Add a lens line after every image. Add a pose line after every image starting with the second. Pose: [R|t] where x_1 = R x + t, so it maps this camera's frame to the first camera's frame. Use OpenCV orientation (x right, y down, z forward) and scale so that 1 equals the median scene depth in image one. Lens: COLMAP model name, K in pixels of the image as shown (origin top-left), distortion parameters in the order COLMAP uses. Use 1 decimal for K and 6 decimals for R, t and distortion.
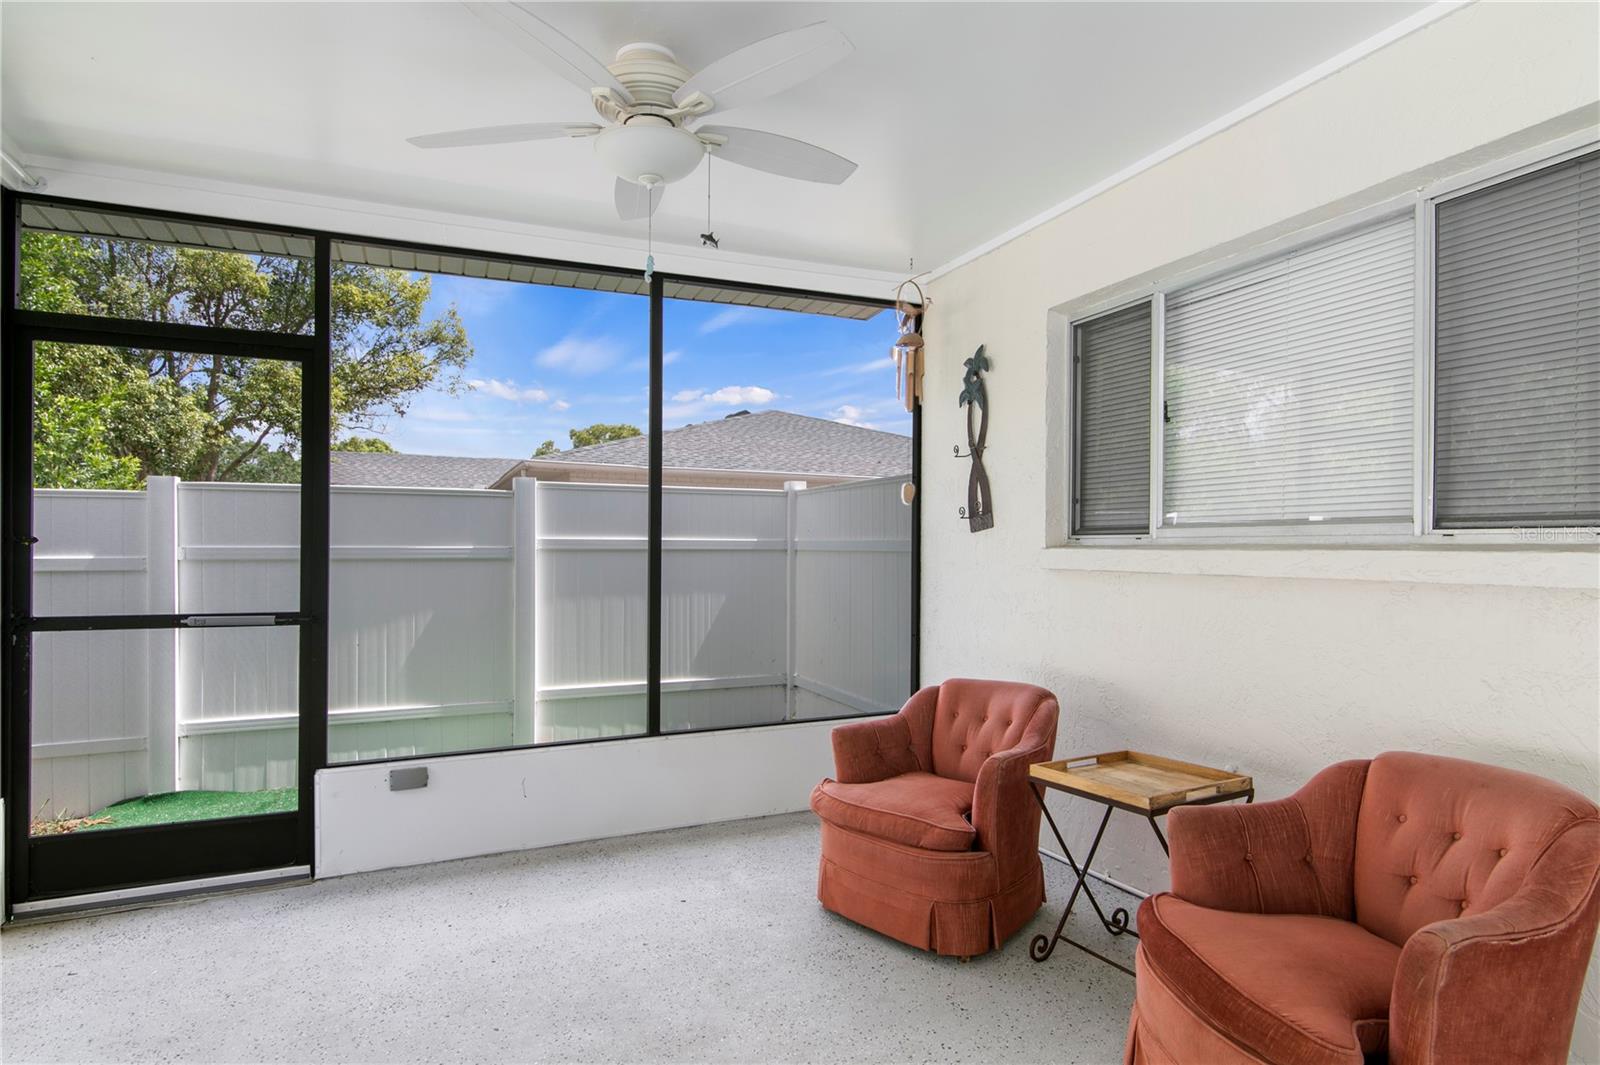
lens RADIAL K [[873.8, 0, 797.7], [0, 873.8, 549.4], [0, 0, 1]] dist [0.007350, -0.006485]
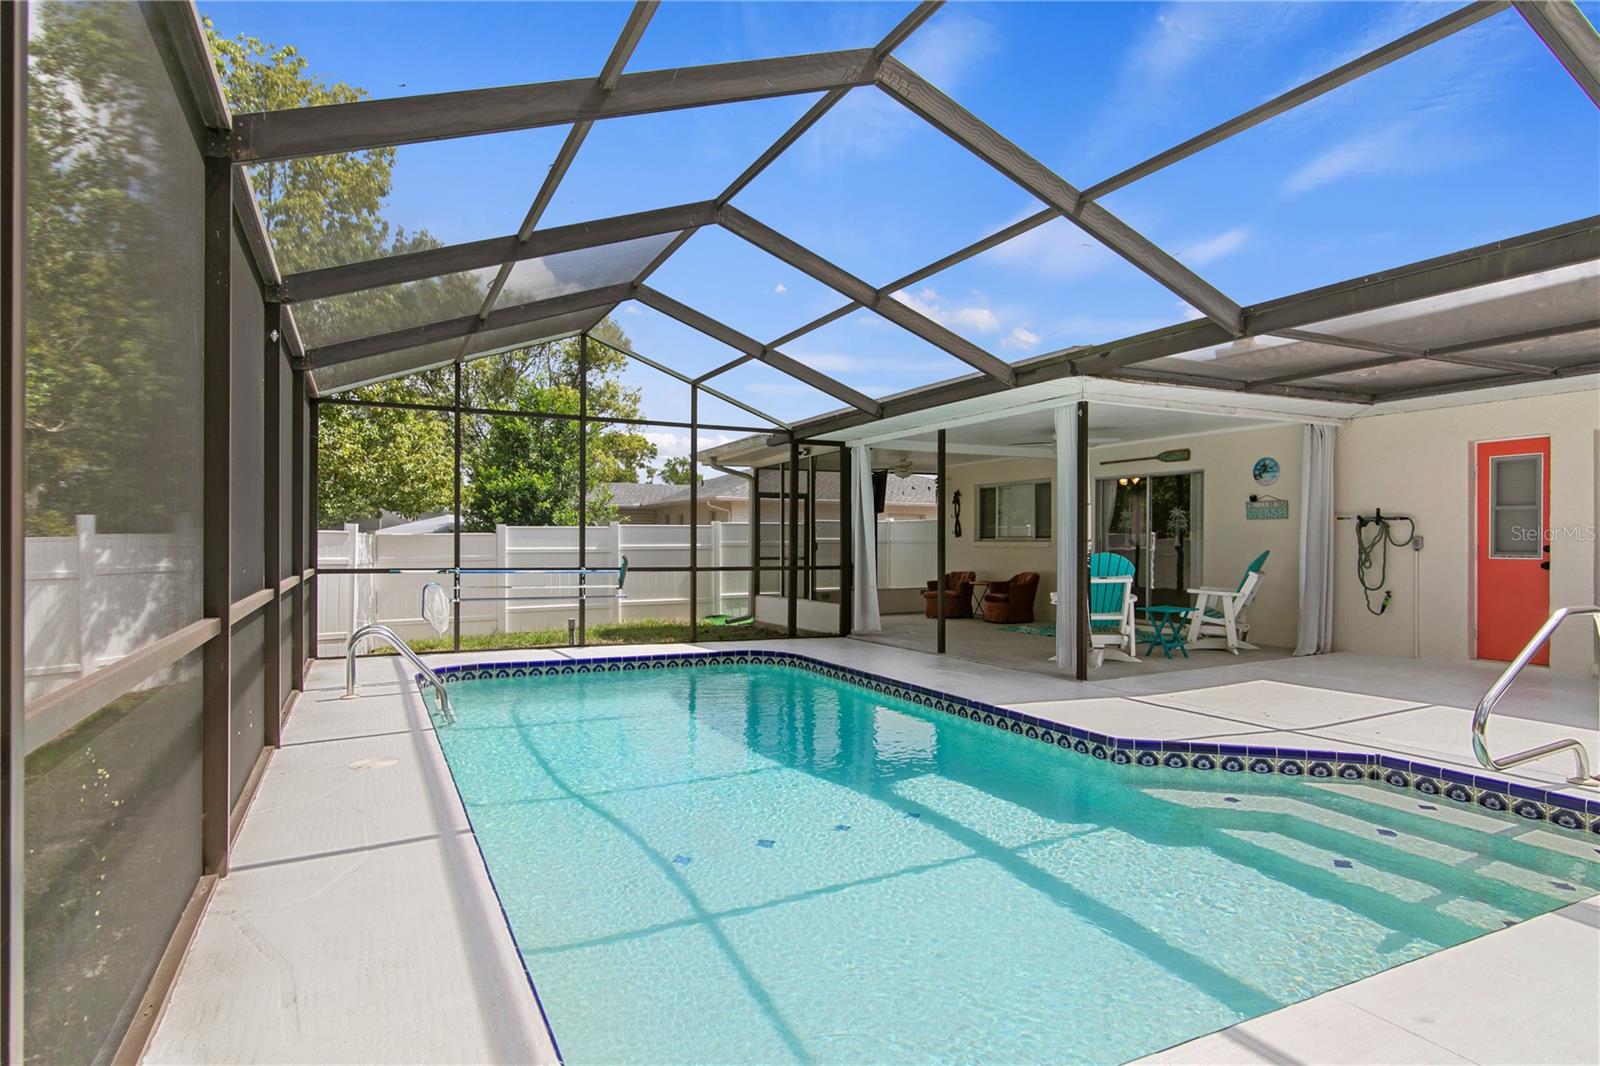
lens RADIAL K [[873.8, 0, 804.6], [0, 873.8, 537.9], [0, 0, 1]] dist [0.007350, -0.006485]
pose [[0.998711, -0.001001, 0.050742, -0.782279], [0.001406, 0.999967, -0.007944, 0.013938], [-0.050733, 0.008005, 0.998680, -3.322841]]
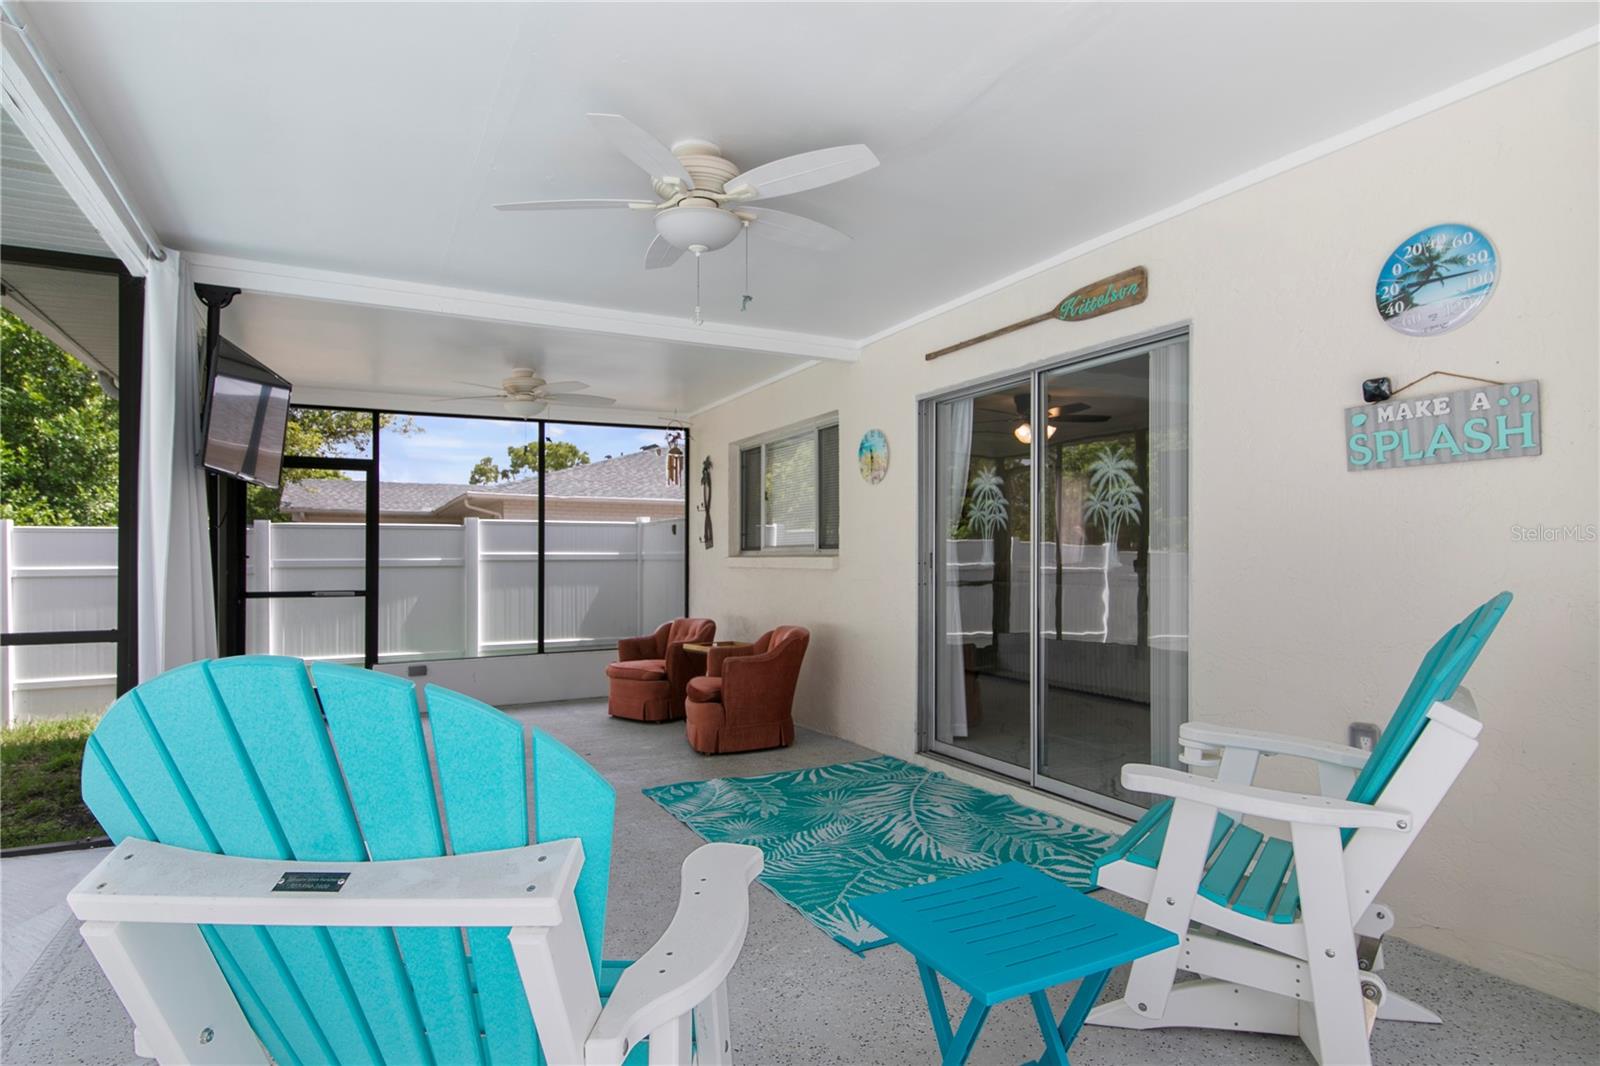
lens RADIAL K [[873.8, 0, 801.1], [0, 873.8, 546.9], [0, 0, 1]] dist [0.007350, -0.006485]
pose [[0.997742, -0.006910, 0.066806, 0.333317], [0.007968, 0.999847, -0.015576, 0.007850], [-0.066688, 0.016073, 0.997644, -1.154919]]
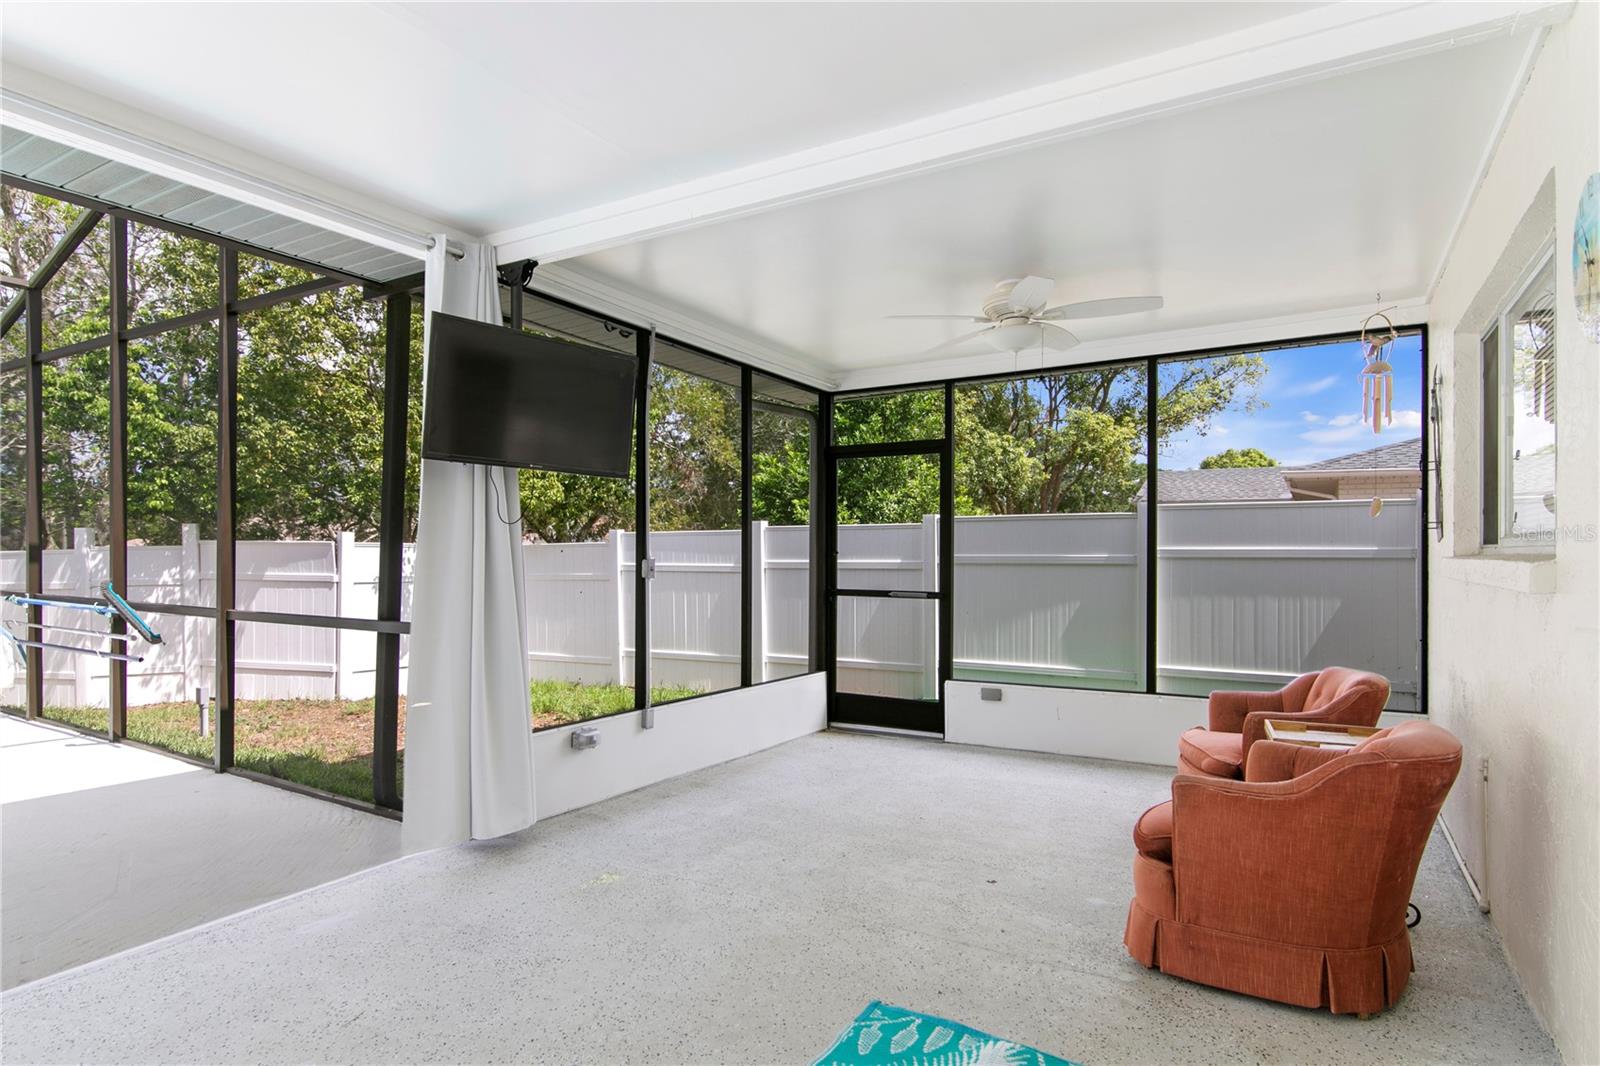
lens RADIAL K [[873.8, 0, 809.9], [0, 873.8, 535.7], [0, 0, 1]] dist [0.007350, -0.006485]
pose [[0.585563, -0.018807, -0.810409, 0.723030], [-0.000345, 0.999725, -0.023449, -0.002613], [0.810627, 0.014010, 0.585395, -0.269532]]
